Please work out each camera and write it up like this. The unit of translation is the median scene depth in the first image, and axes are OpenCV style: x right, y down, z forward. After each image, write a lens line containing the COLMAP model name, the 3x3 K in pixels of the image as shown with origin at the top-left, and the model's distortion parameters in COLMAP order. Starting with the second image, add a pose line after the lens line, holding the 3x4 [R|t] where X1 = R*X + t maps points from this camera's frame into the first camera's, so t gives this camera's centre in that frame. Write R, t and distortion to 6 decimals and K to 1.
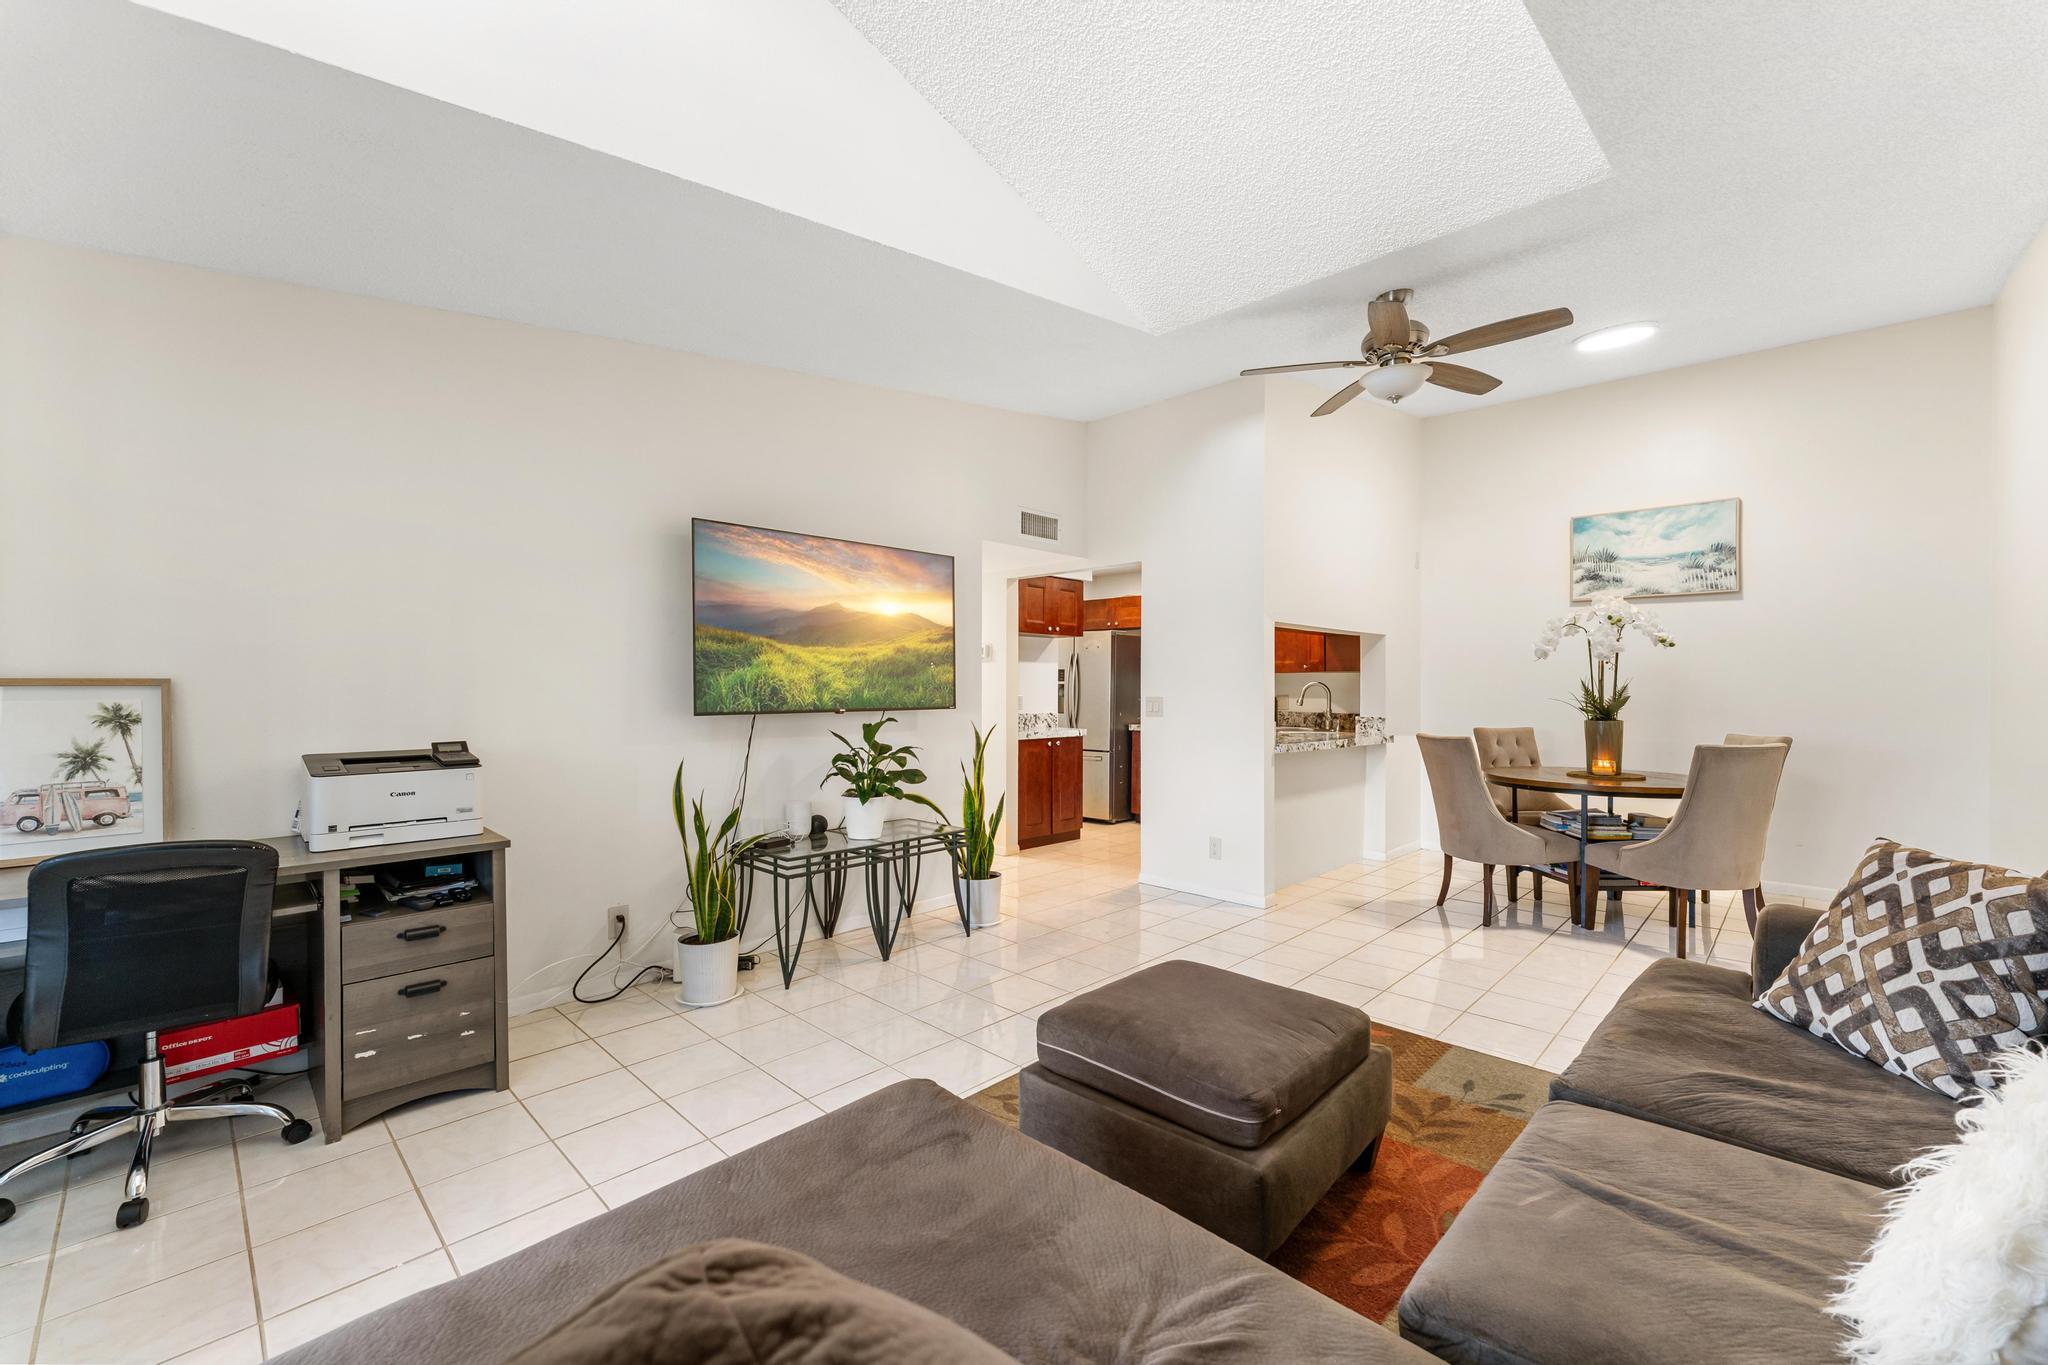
lens RADIAL K [[824.8, 0, 1023.2], [0, 824.8, 685.7], [0, 0, 1]] dist [-0.000319, -0.000152]
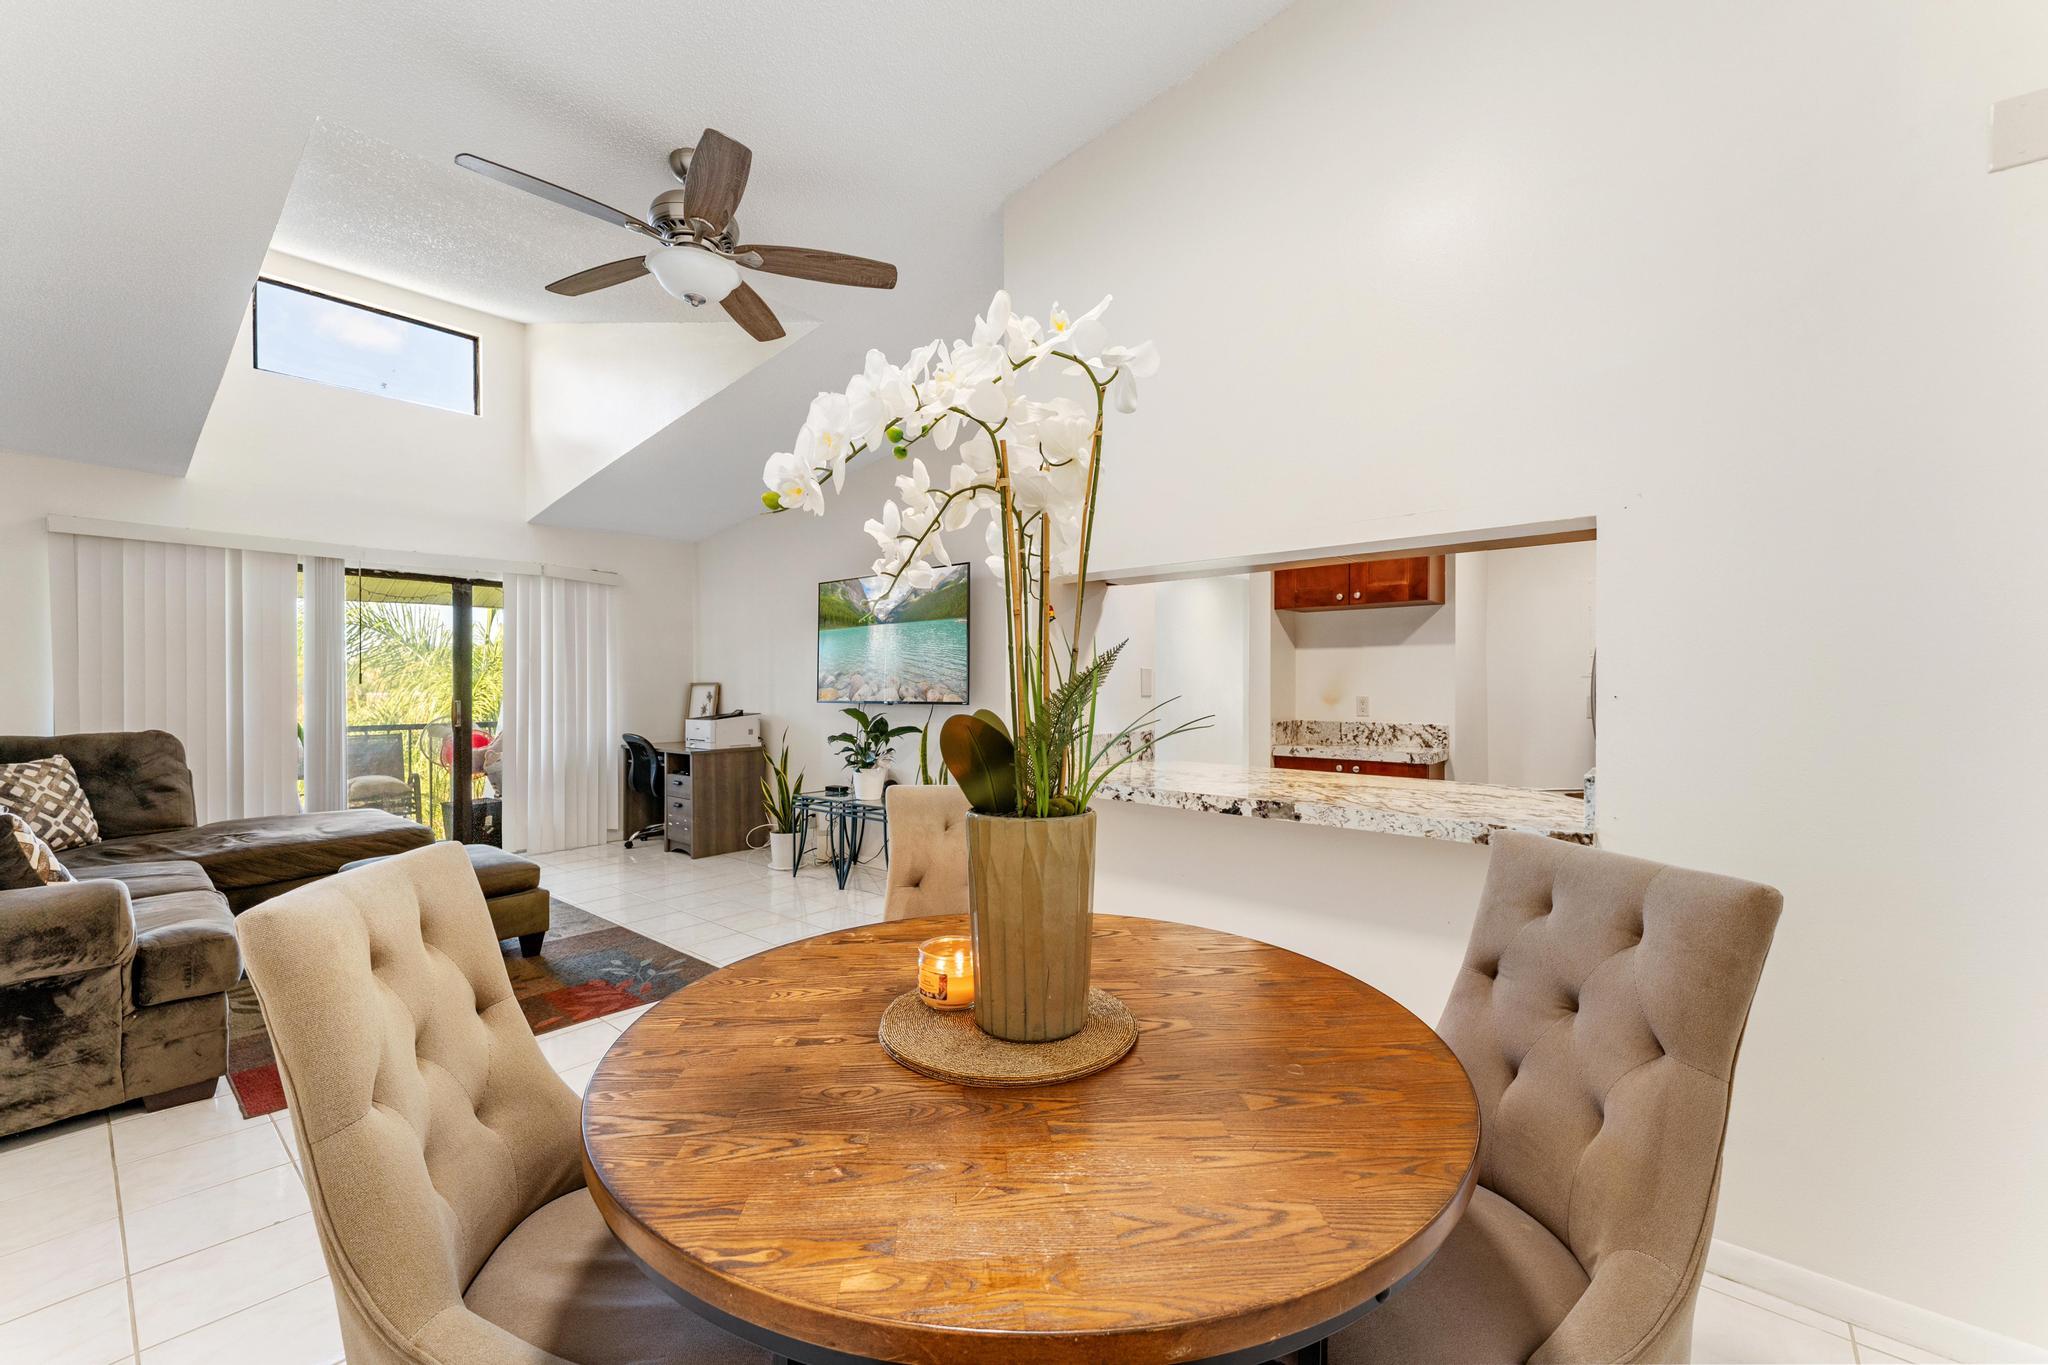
lens RADIAL K [[817.5, 0, 1028.3], [0, 817.5, 682.7], [0, 0, 1]] dist [-0.002368, 0.000133]
pose [[0.073556, -0.003470, -0.997285, 1.031578], [0.003410, 0.999989, -0.003228, 0.003215], [0.997285, -0.003163, 0.073567, 1.057565]]
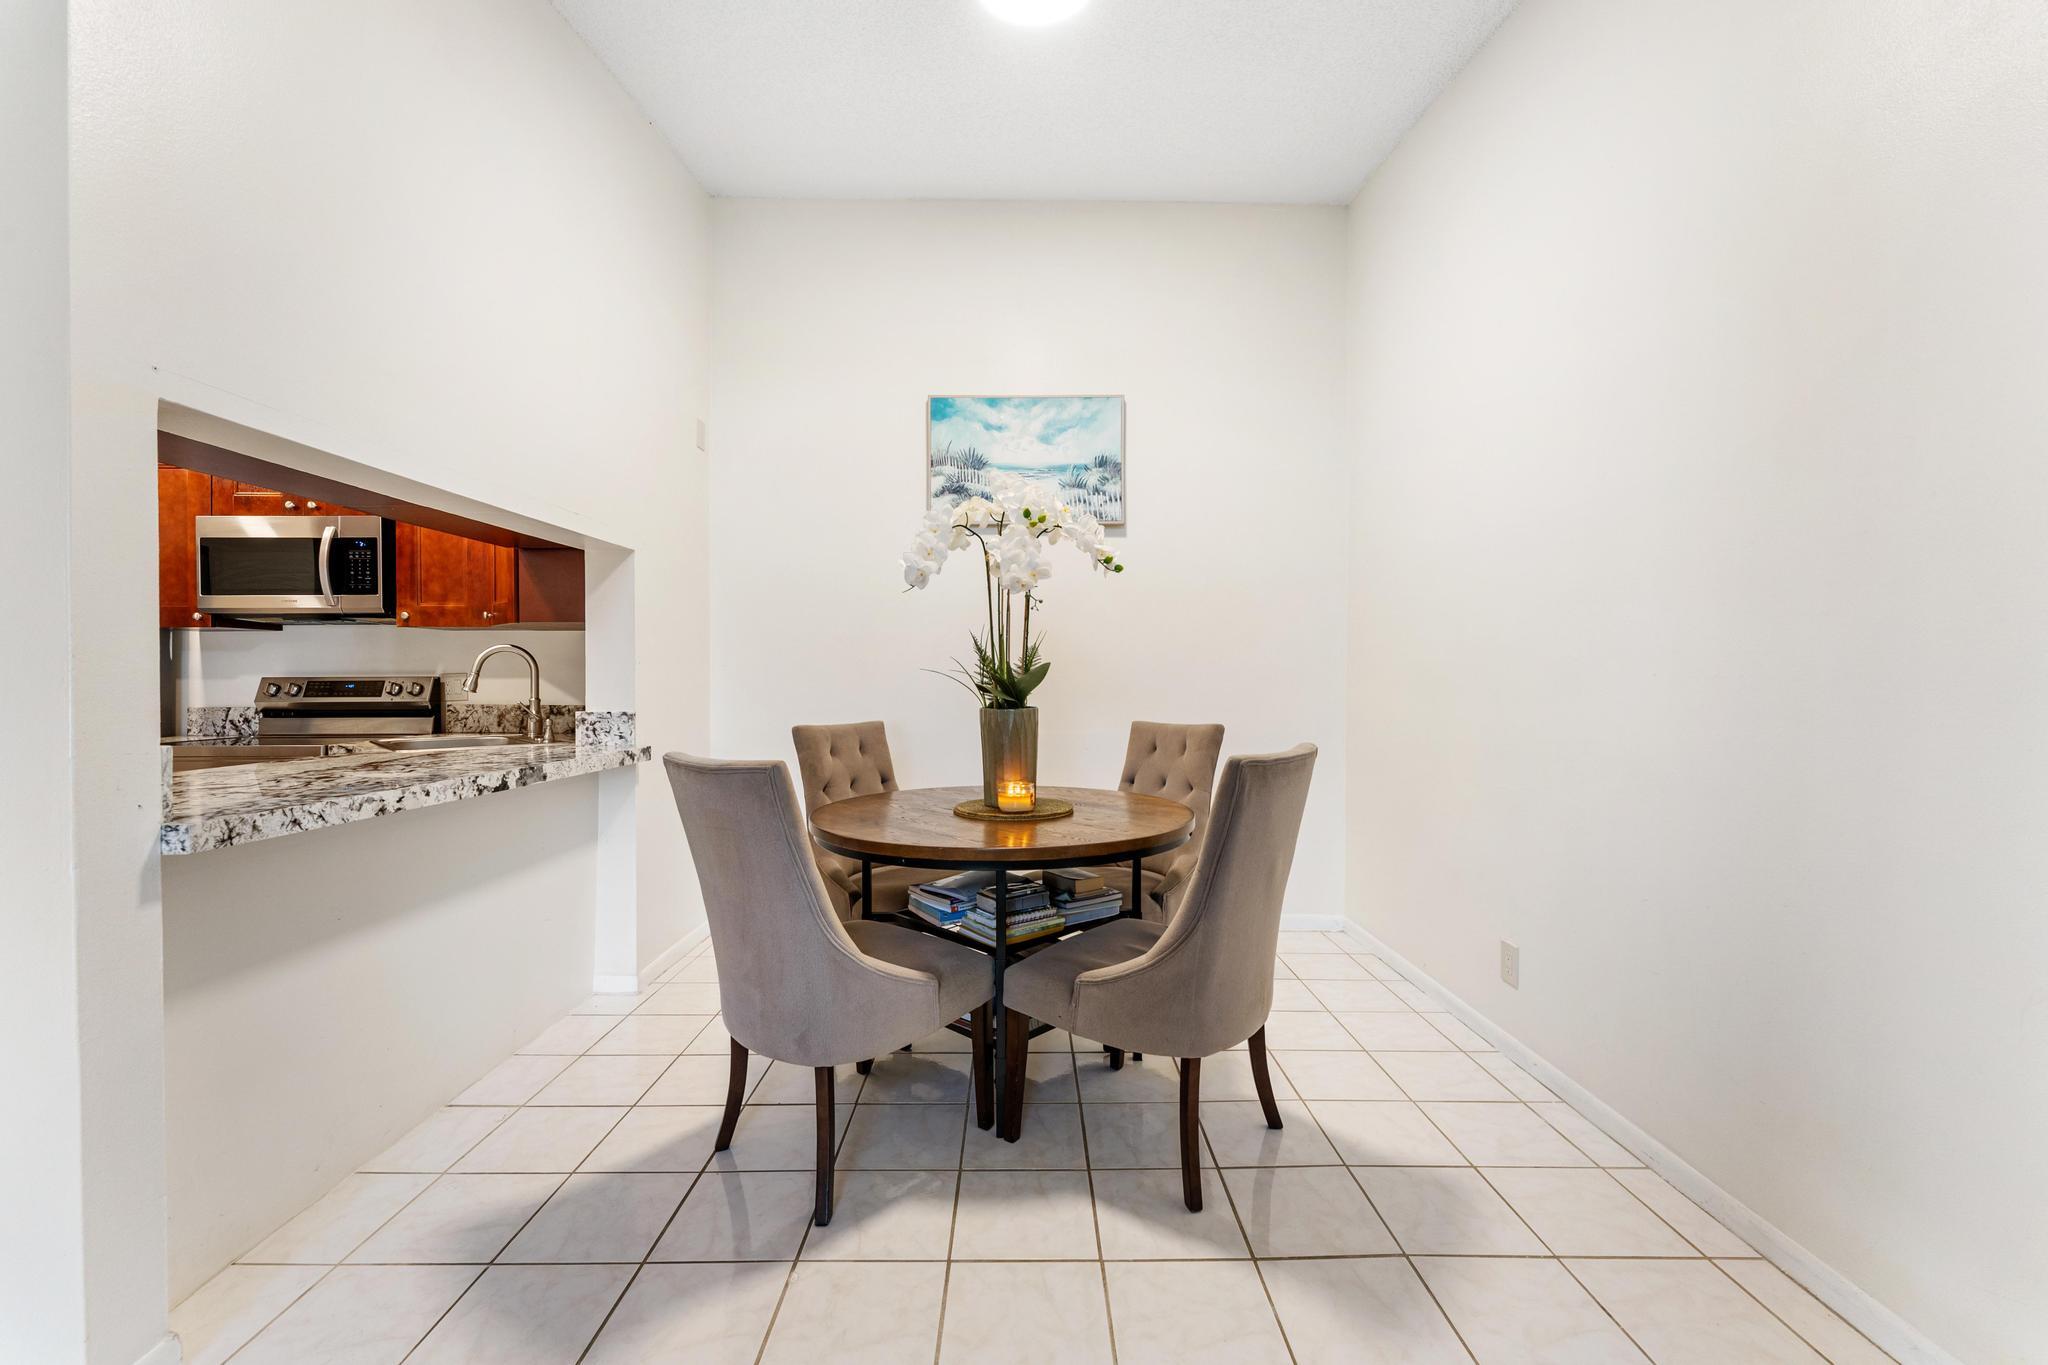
lens RADIAL K [[817.5, 0, 1028.3], [0, 817.5, 682.7], [0, 0, 1]] dist [-0.002368, 0.000133]
pose [[0.711838, -0.009502, 0.702280, 0.357370], [0.001370, 0.999925, 0.012140, 0.020105], [-0.702343, -0.007680, 0.711798, 0.650939]]
